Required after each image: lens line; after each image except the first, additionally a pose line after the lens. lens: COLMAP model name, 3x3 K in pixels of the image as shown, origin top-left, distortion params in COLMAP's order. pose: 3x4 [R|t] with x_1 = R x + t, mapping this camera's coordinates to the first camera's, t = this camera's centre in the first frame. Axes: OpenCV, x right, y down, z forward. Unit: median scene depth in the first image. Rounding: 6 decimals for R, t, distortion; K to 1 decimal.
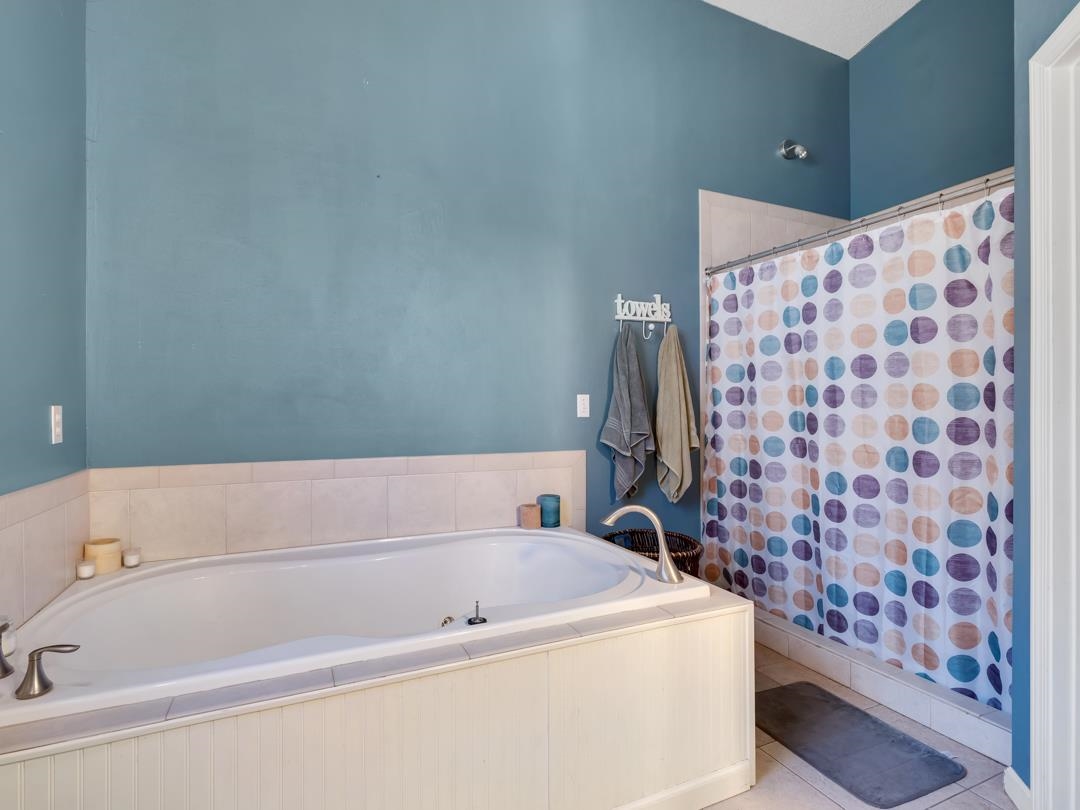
lens RADIAL K [[528.6, 0, 537.6], [0, 528.6, 406.5], [0, 0, 1]] dist [-0.008582, -0.002019]
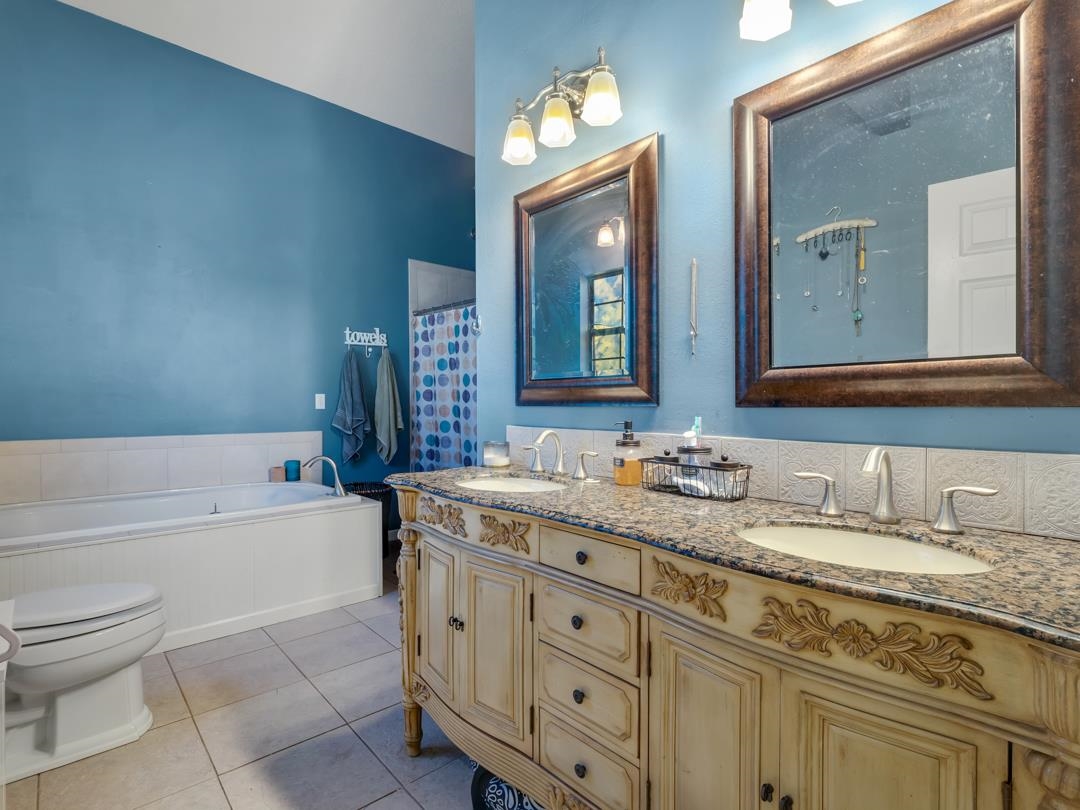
lens RADIAL K [[528.6, 0, 540.6], [0, 528.6, 406.3], [0, 0, 1]] dist [-0.008582, -0.002019]
pose [[0.951156, -0.001554, 0.308705, 0.212423], [-0.001251, 0.999960, 0.008889, -0.001740], [-0.308707, -0.008842, 0.951116, -0.604766]]
